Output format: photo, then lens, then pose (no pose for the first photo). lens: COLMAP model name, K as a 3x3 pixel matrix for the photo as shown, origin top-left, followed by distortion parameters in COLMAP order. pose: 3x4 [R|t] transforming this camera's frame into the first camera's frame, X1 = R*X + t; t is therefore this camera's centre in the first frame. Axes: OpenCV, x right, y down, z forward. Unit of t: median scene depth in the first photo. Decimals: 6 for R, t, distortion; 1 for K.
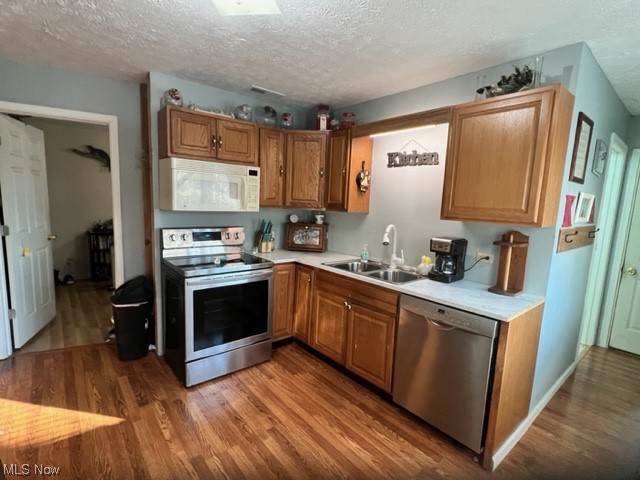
lens RADIAL K [[317.4, 0, 320.0], [0, 317.4, 240.0], [0, 0, 1]] dist [-0.004375, 0.000075]
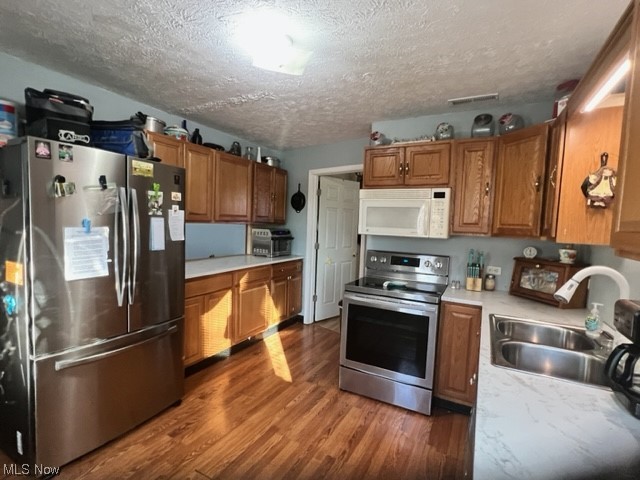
lens RADIAL K [[317.4, 0, 320.0], [0, 317.4, 240.0], [0, 0, 1]] dist [-0.004375, 0.000075]
pose [[0.368740, 0.023932, -0.929224, 0.510622], [-0.132795, 0.990771, -0.027180, -0.016986], [0.919998, 0.133419, 0.368515, 0.383457]]
